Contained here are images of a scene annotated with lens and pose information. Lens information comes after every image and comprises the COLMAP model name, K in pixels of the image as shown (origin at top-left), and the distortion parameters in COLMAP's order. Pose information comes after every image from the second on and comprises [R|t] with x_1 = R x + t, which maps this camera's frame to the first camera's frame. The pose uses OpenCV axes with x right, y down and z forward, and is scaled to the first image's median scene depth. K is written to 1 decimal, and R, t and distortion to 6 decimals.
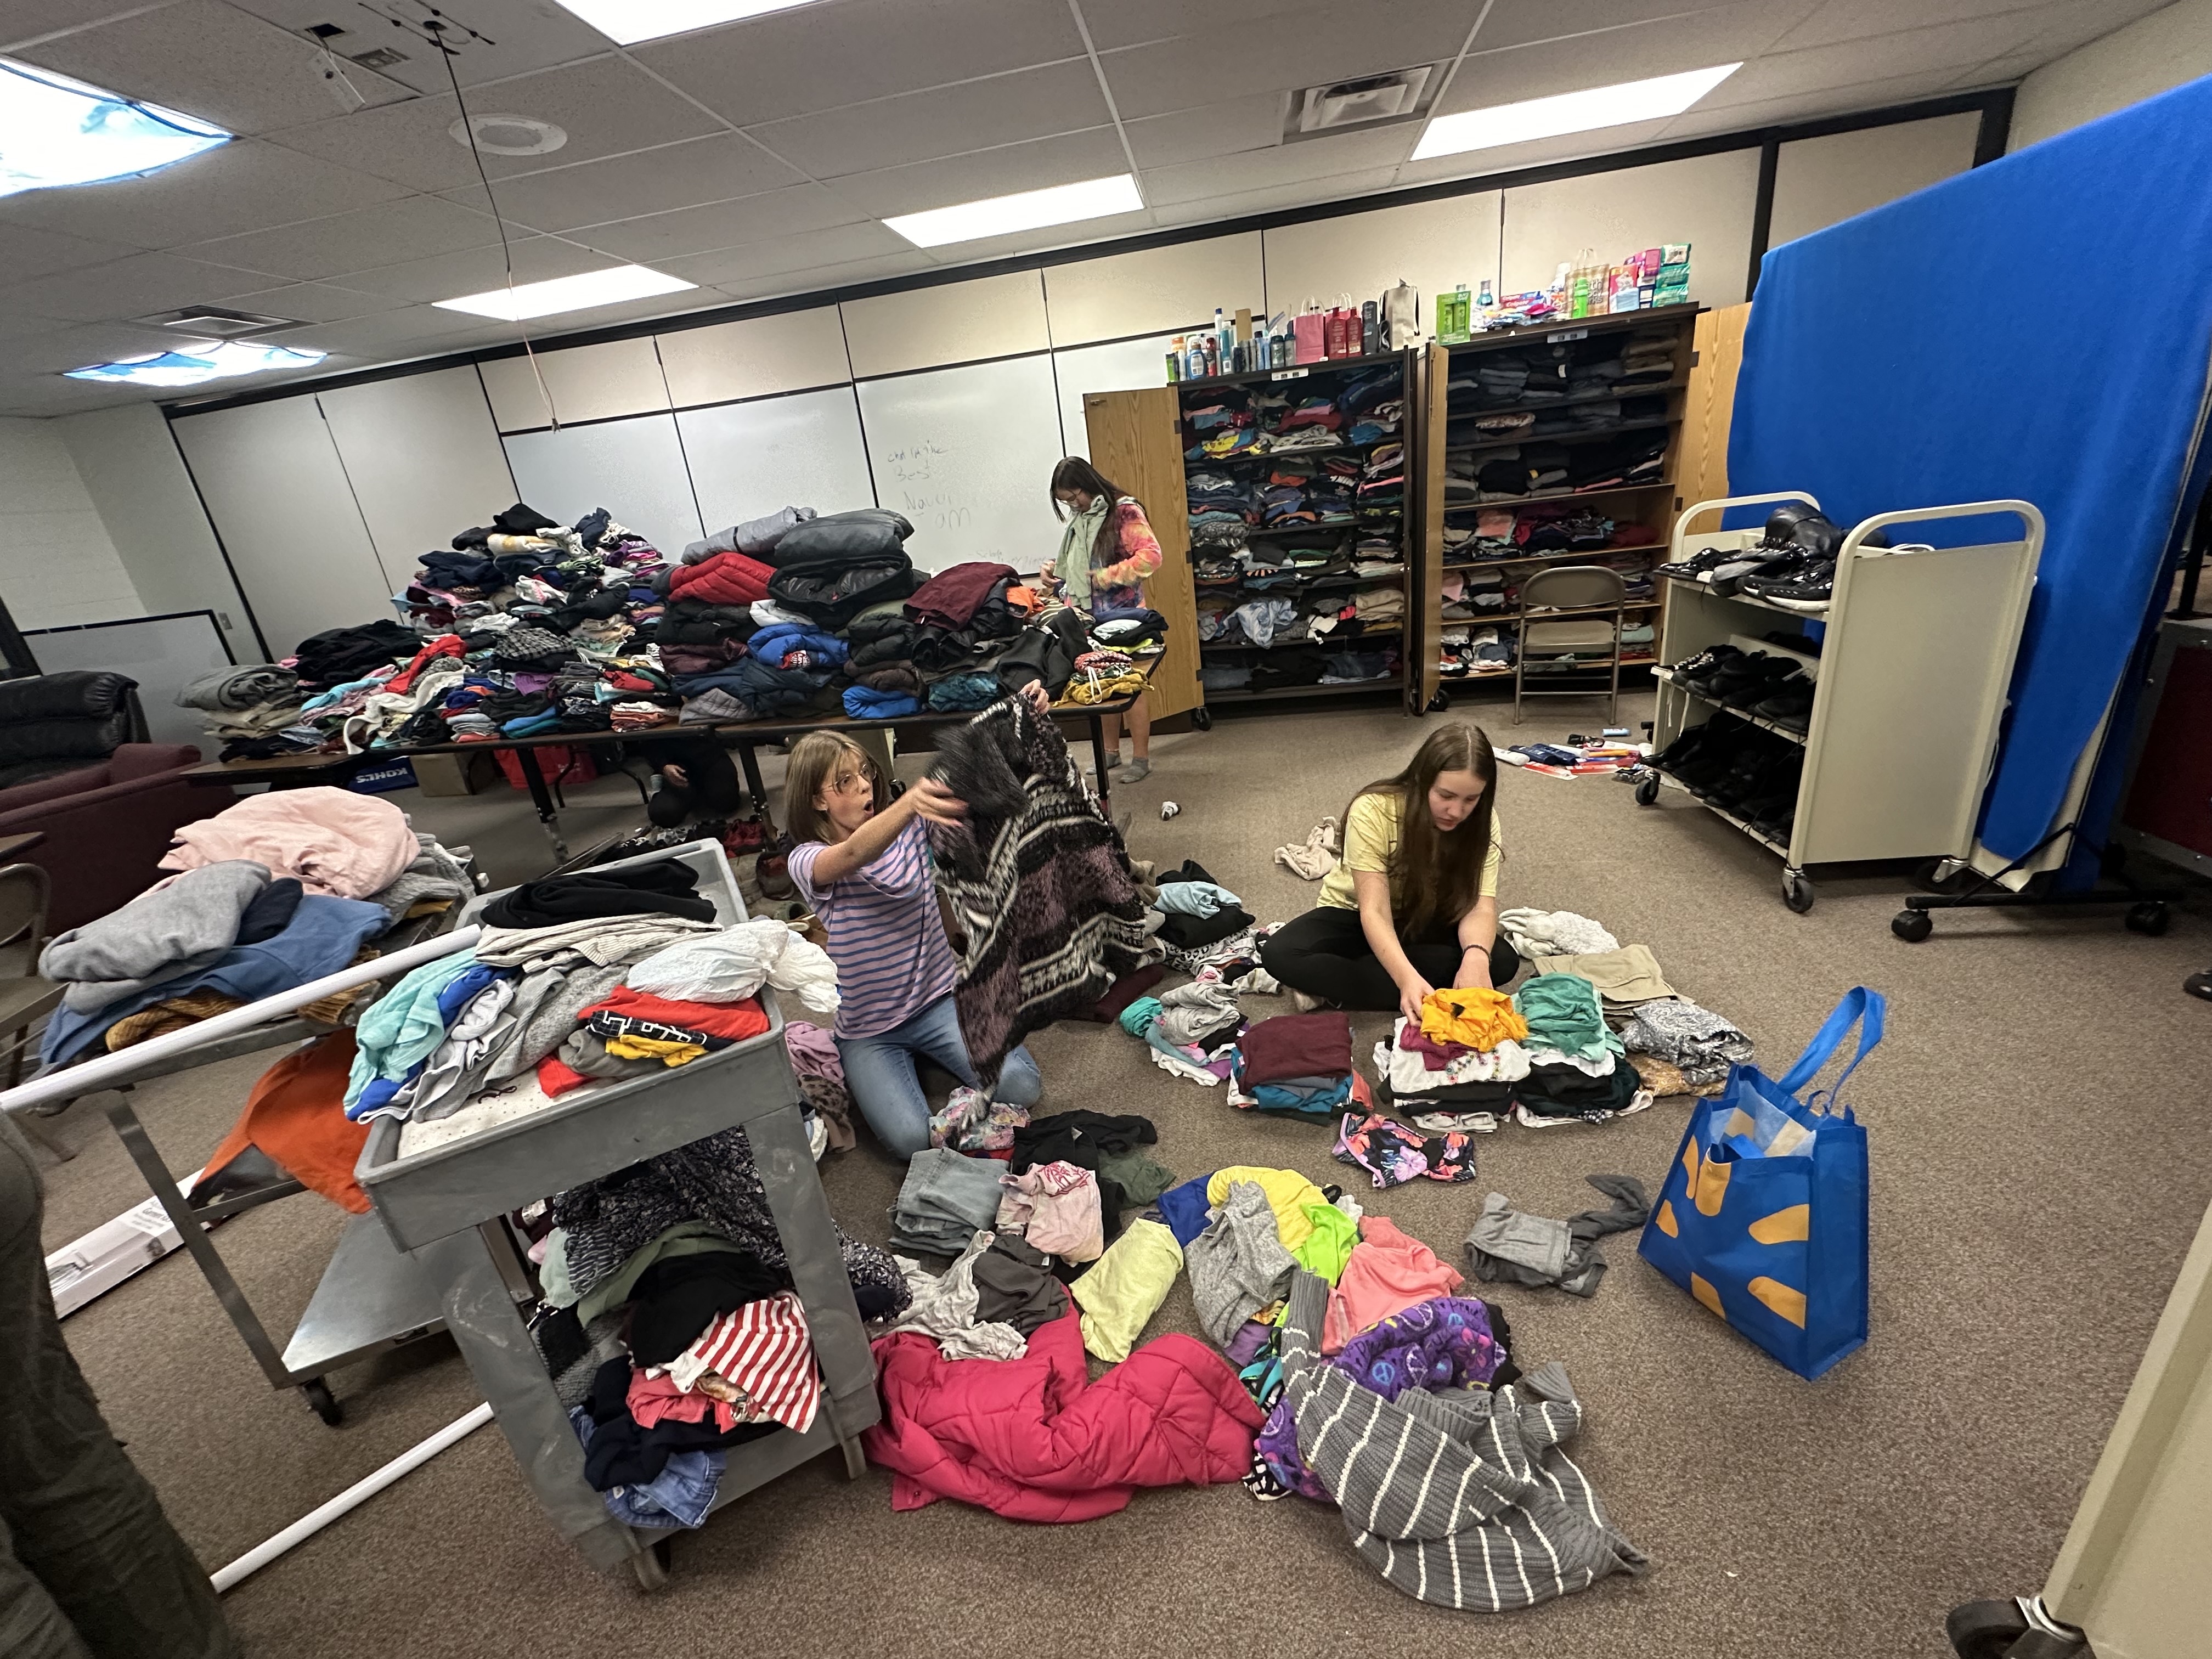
lens RADIAL K [[880.1, 0, 1111.5], [0, 880.1, 820.3], [0, 0, 1]] dist [-0.008463, 0.000096]
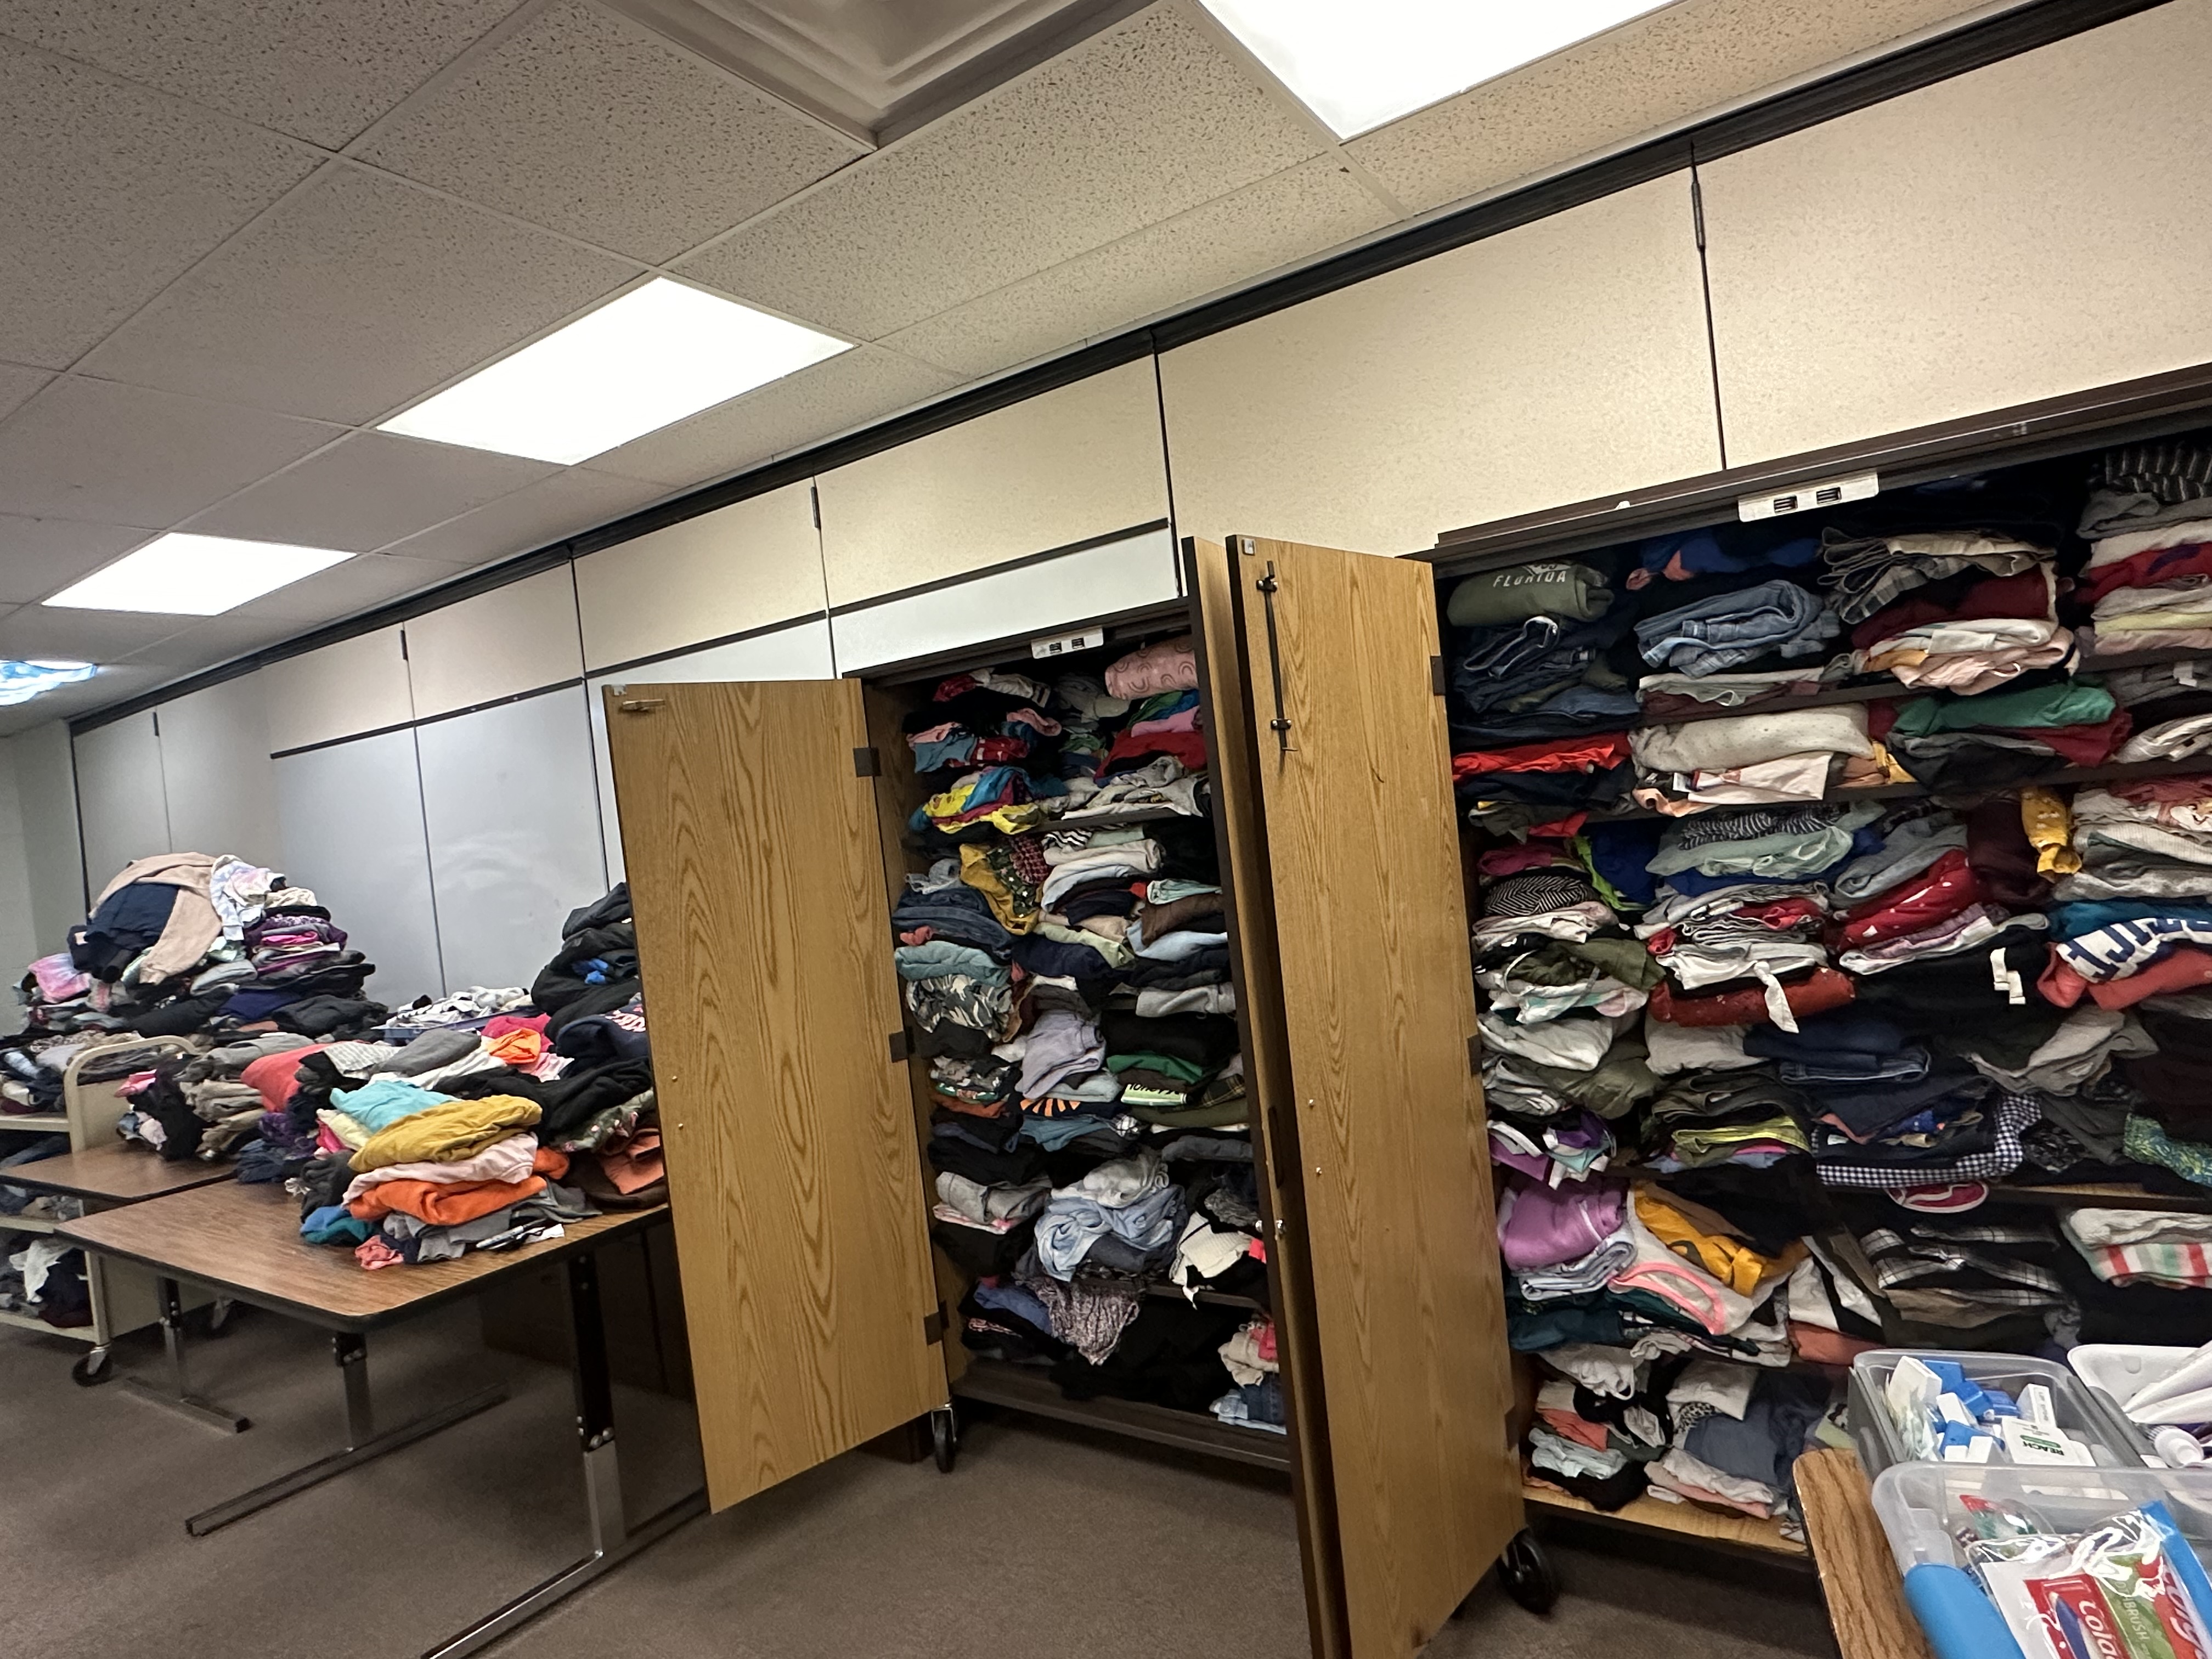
lens RADIAL K [[1259.6, 0, 1092.2], [0, 1259.6, 823.9], [0, 0, 1]] dist [-0.004503, 0.000133]
pose [[0.891699, 0.015293, -0.452371, 0.450284], [-0.144713, 0.956605, -0.252914, -0.266088], [0.428873, 0.290987, 0.855216, 0.495249]]
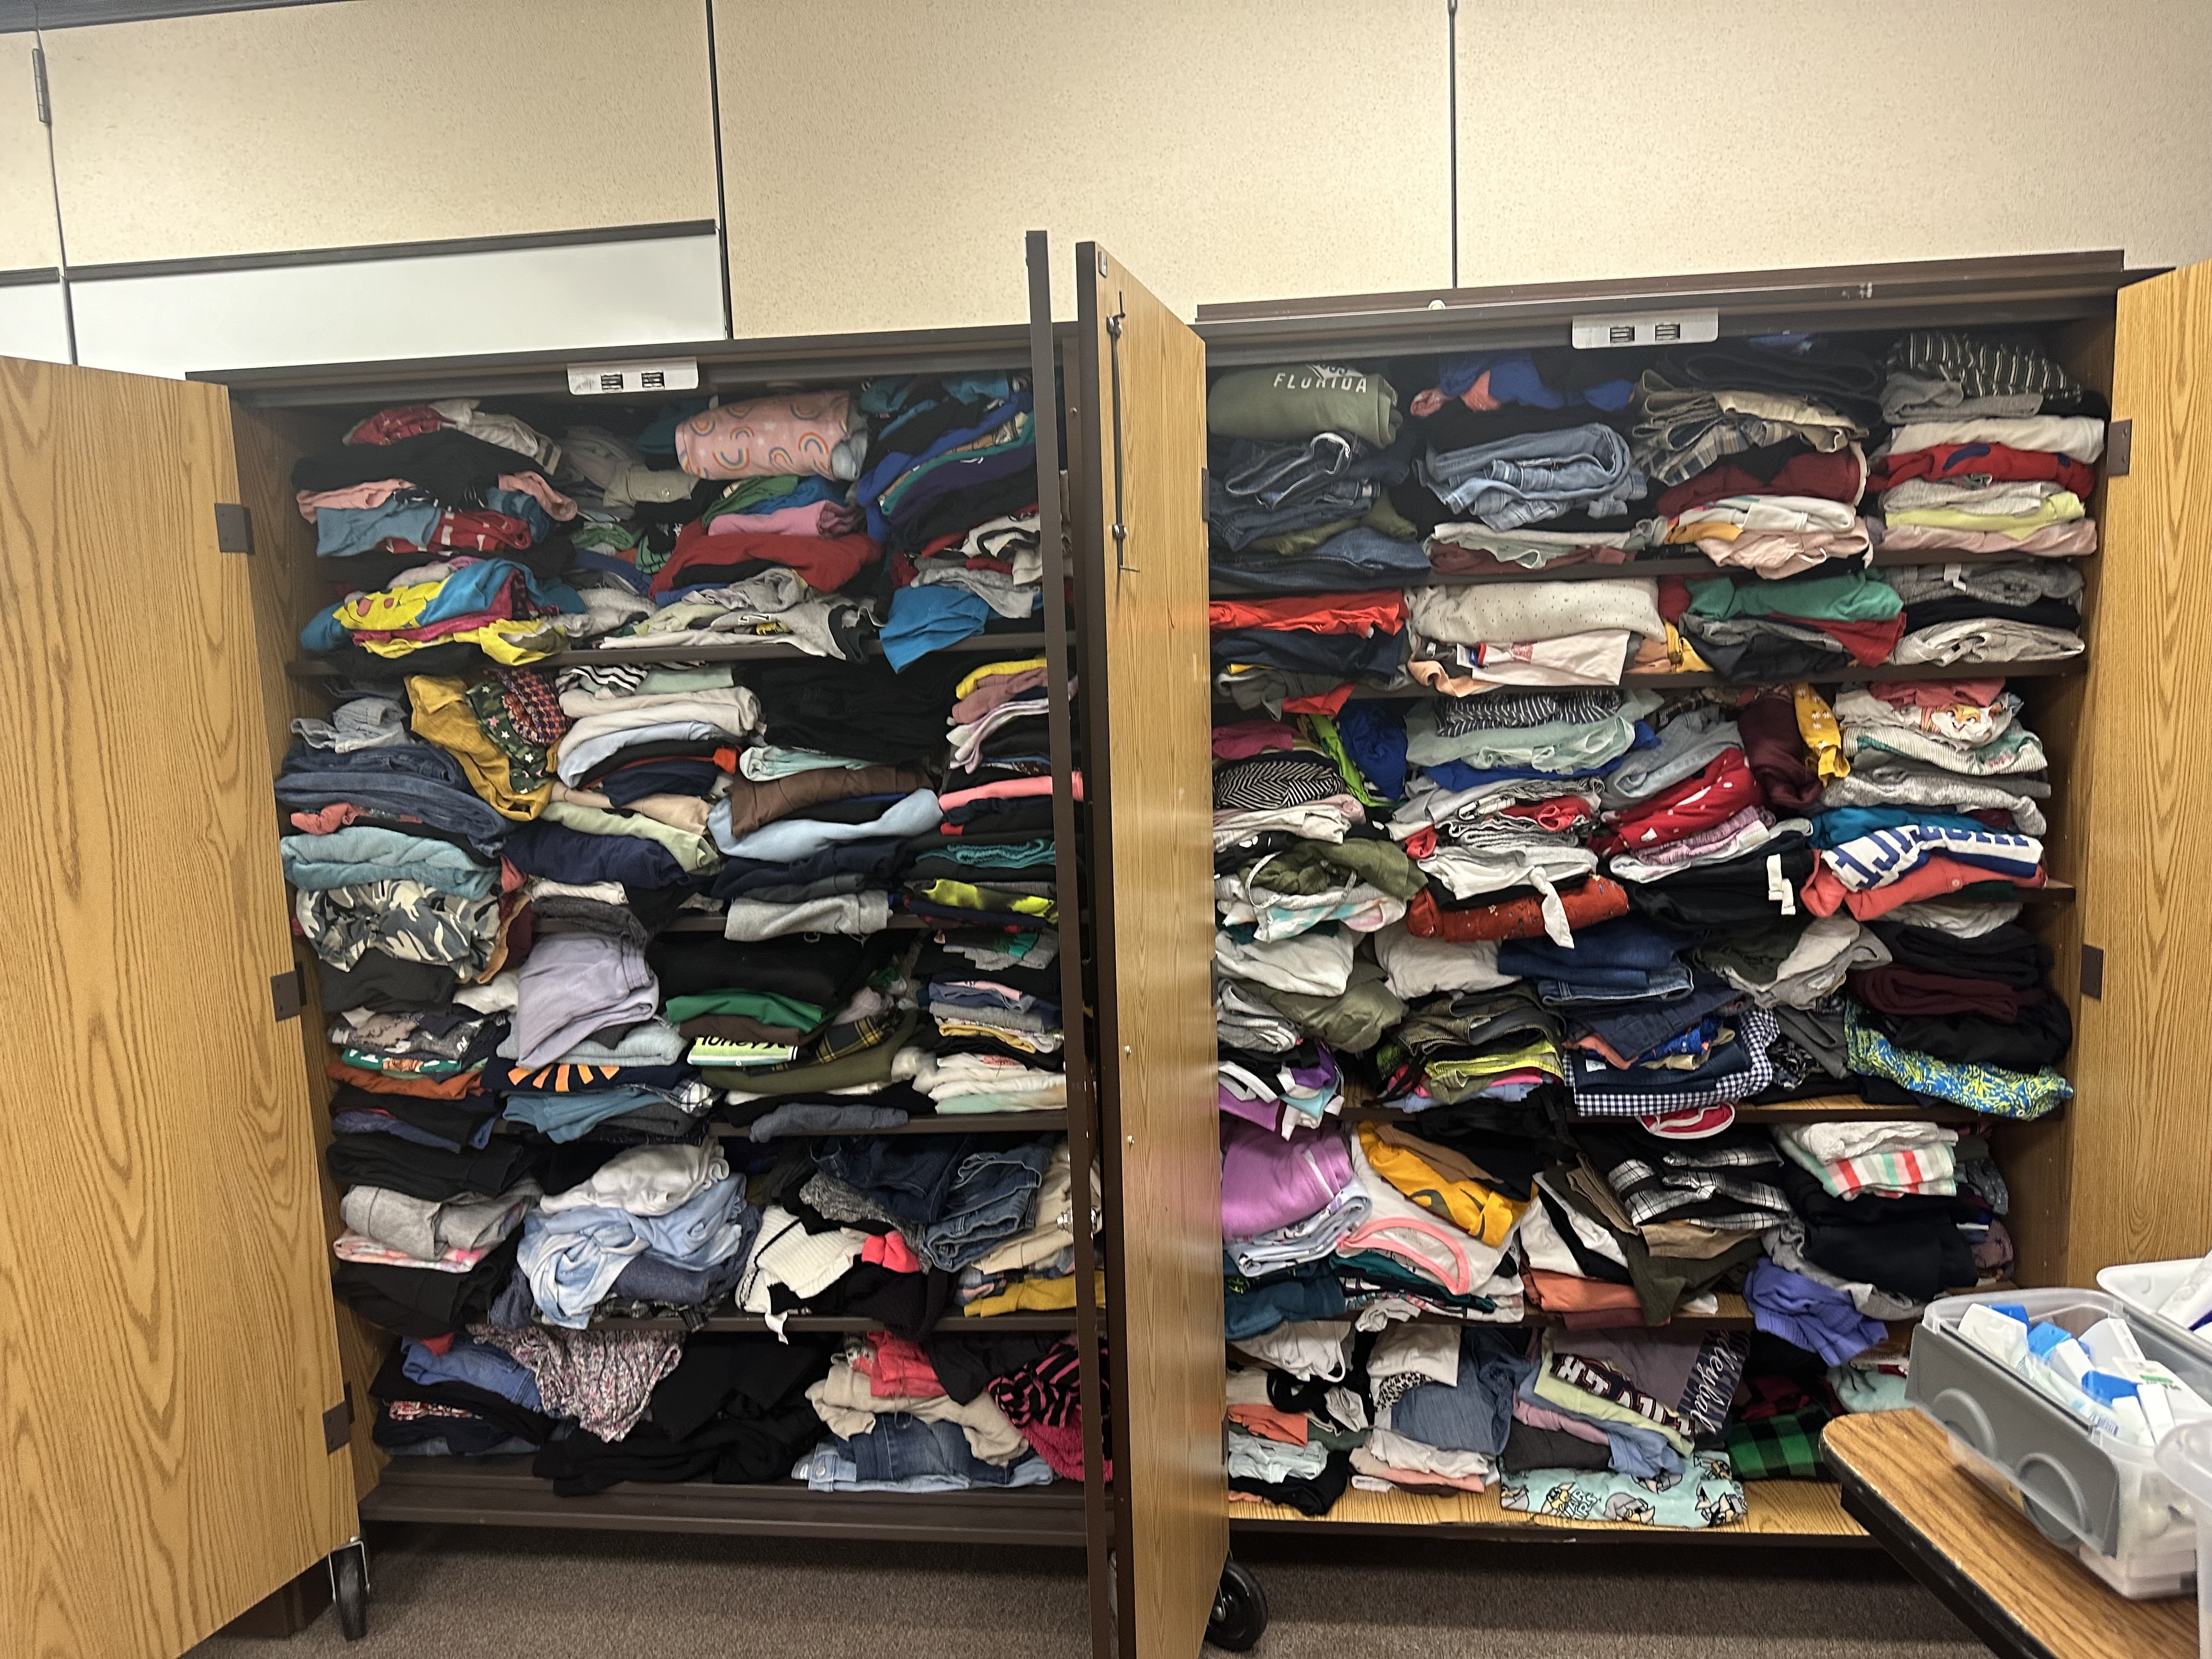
lens RADIAL K [[1566.7, 0, 1112.3], [0, 1566.7, 818.1], [0, 0, 1]] dist [0.055134, -0.064579]
pose [[0.997016, 0.072208, 0.027308, 0.323219], [-0.063917, 0.970481, -0.232554, -0.260309], [-0.043294, 0.230115, 0.972200, 0.521136]]
